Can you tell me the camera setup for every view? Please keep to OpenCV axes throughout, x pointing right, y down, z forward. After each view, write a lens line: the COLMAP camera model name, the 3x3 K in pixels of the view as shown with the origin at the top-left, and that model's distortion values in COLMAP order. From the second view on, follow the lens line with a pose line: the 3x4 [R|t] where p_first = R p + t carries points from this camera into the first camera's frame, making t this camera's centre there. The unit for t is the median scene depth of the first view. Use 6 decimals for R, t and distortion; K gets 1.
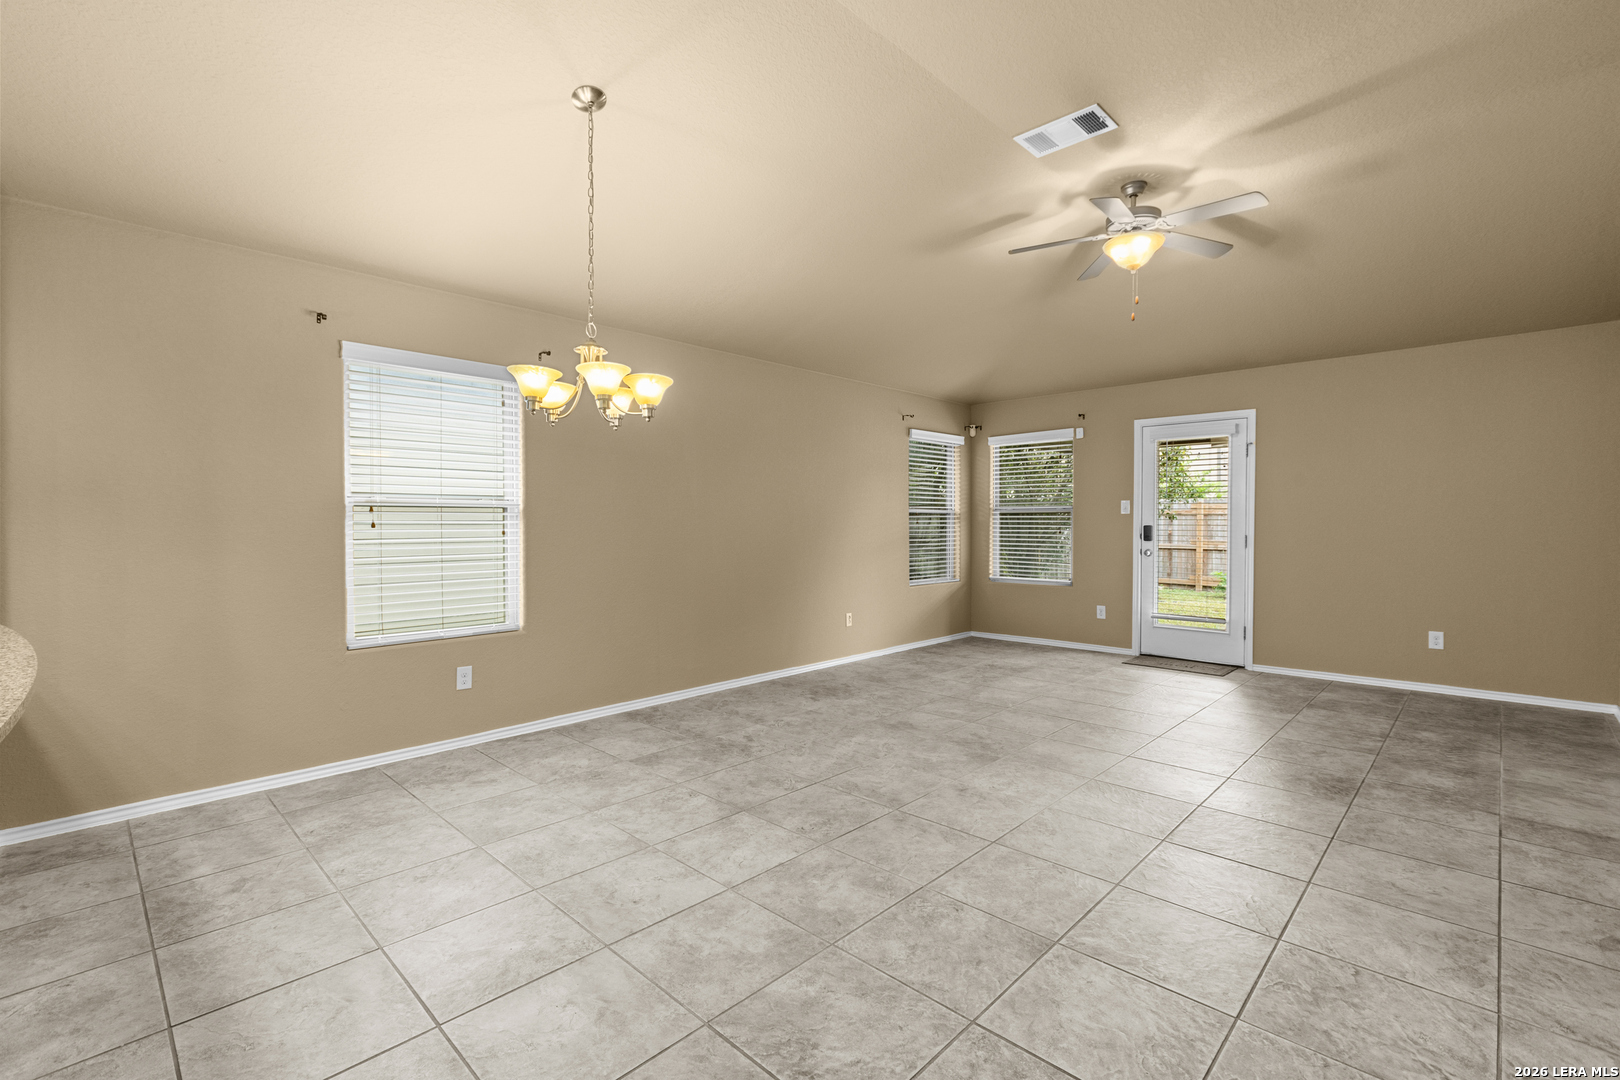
lens RADIAL K [[724.7, 0, 805.5], [0, 724.7, 537.5], [0, 0, 1]] dist [0.000012, -0.001130]
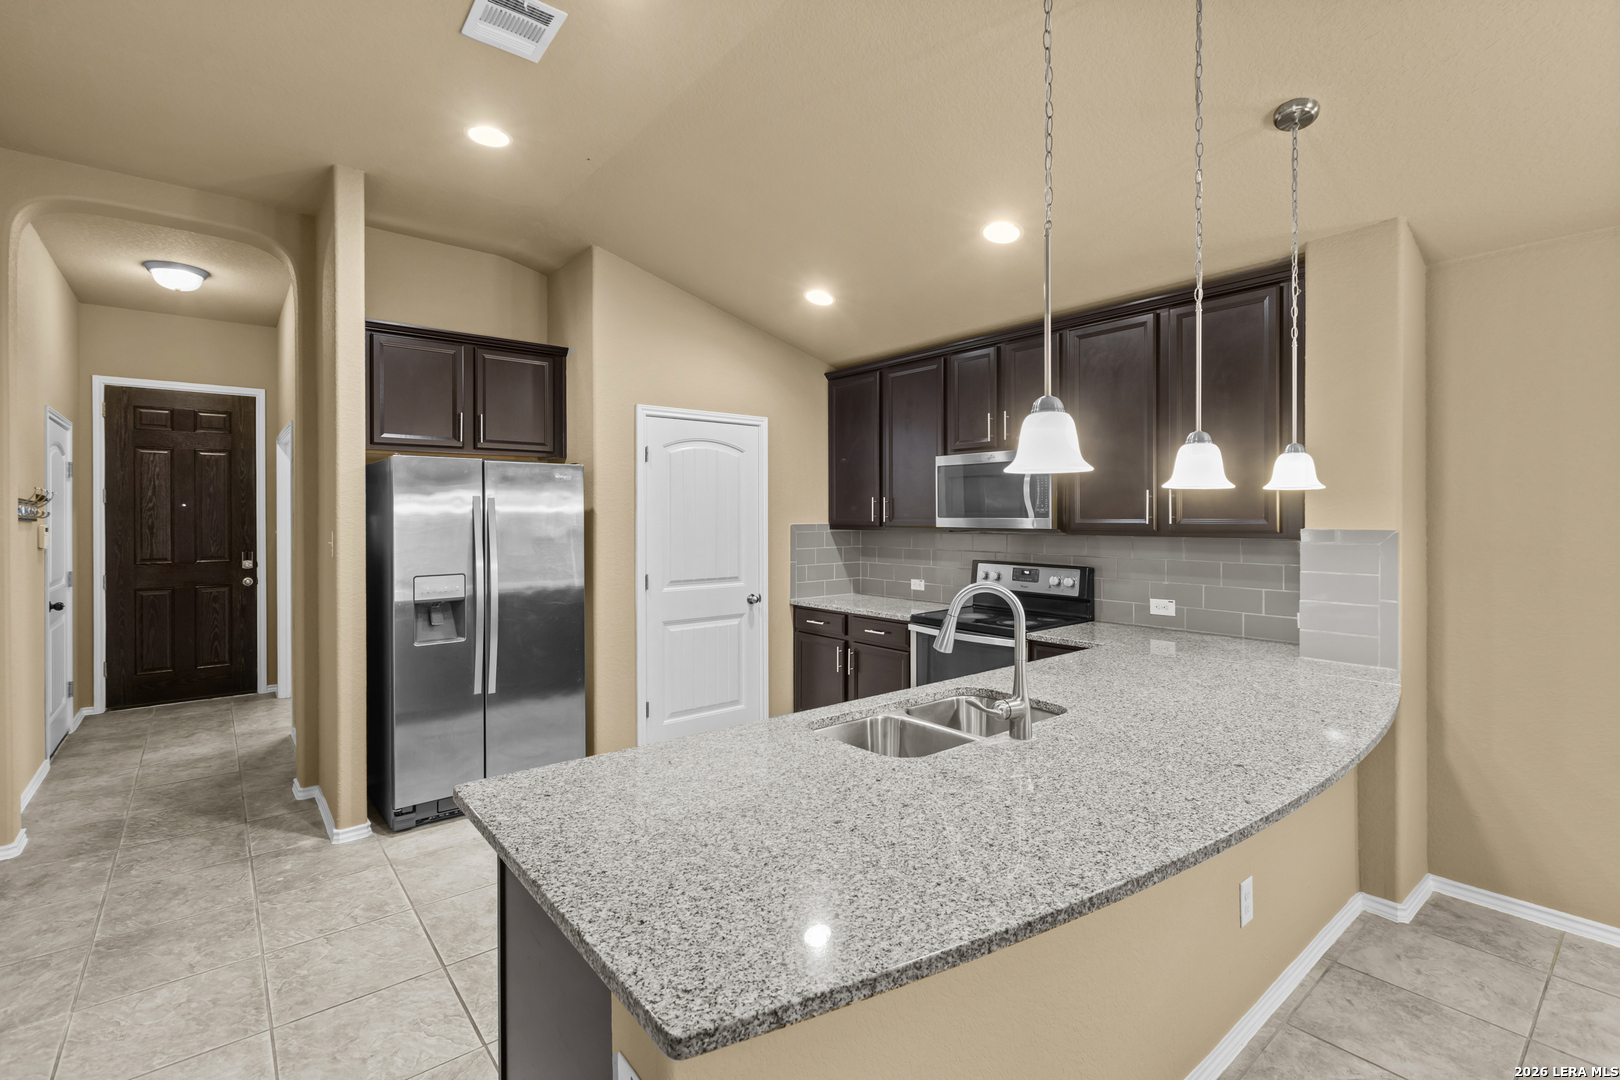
lens RADIAL K [[724.7, 0, 792.0], [0, 724.7, 516.8], [0, 0, 1]] dist [0.000012, -0.001130]
pose [[-0.122899, 0.004198, -0.992410, 0.022130], [-0.016306, 0.999848, 0.006249, -0.077250], [0.992285, 0.016950, -0.122812, 0.155184]]
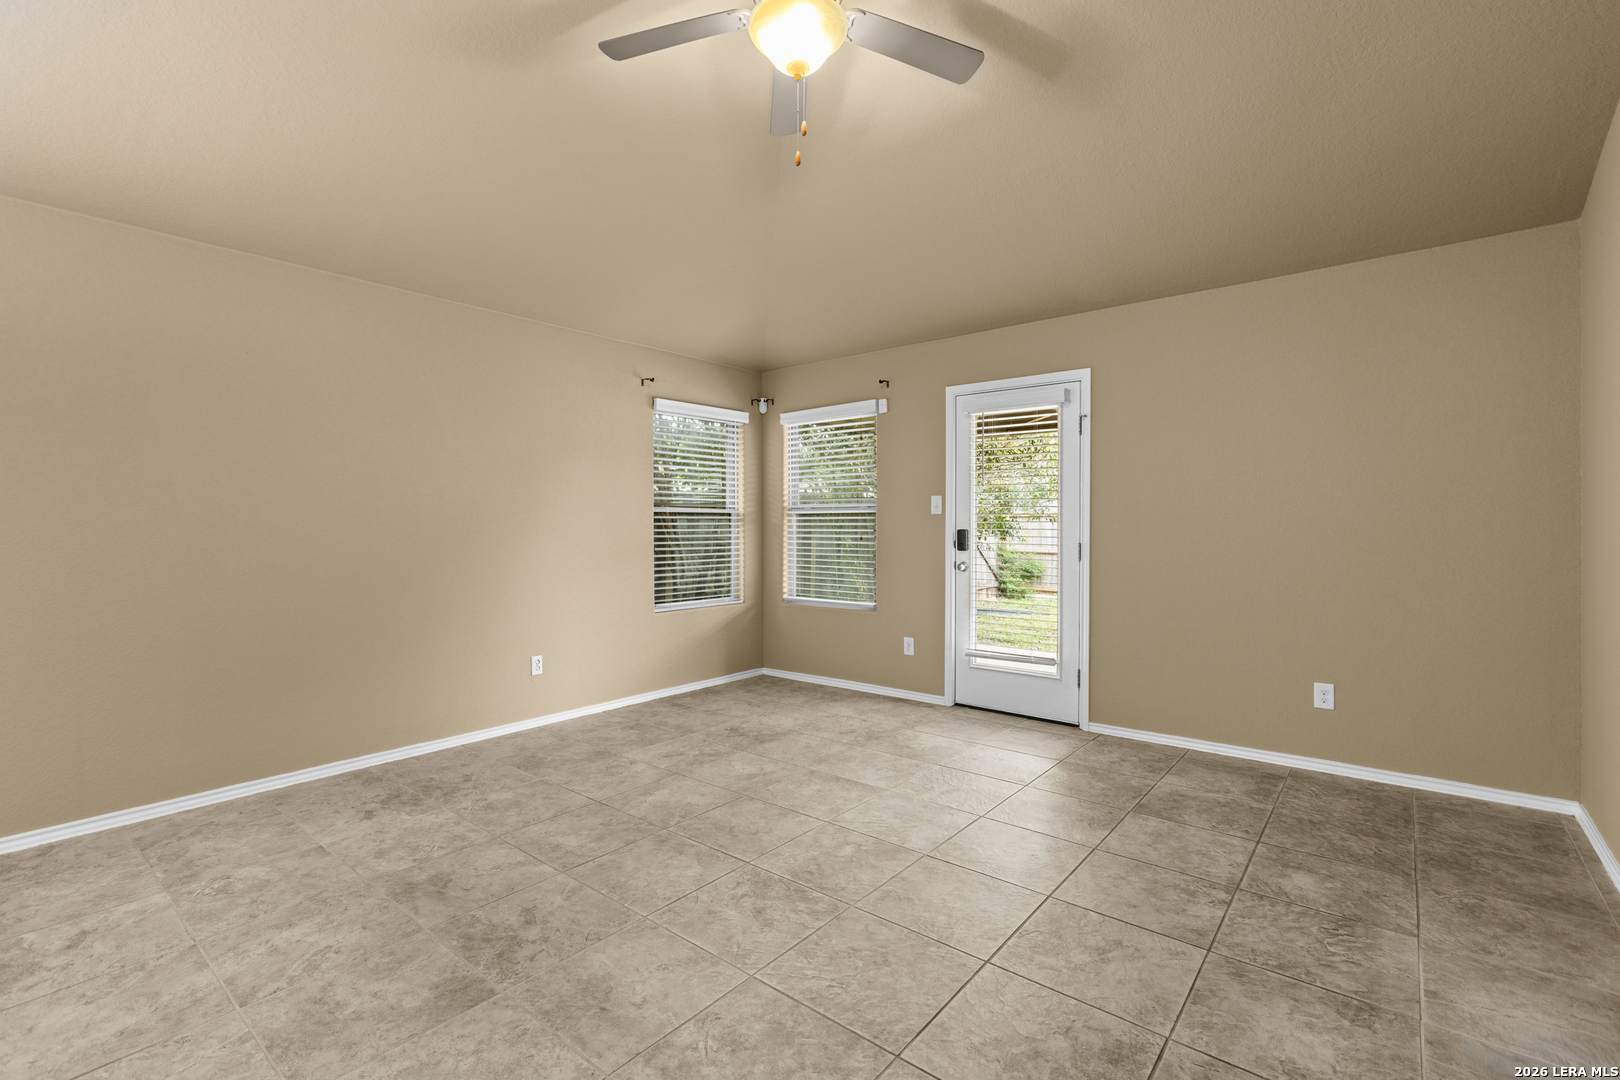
lens RADIAL K [[724.7, 0, 809.6], [0, 724.7, 535.6], [0, 0, 1]] dist [0.000012, -0.001130]
pose [[0.996820, -0.002476, 0.079648, 0.464700], [0.002992, 0.999975, -0.006357, -0.011202], [-0.079630, 0.006575, 0.996803, 0.496250]]
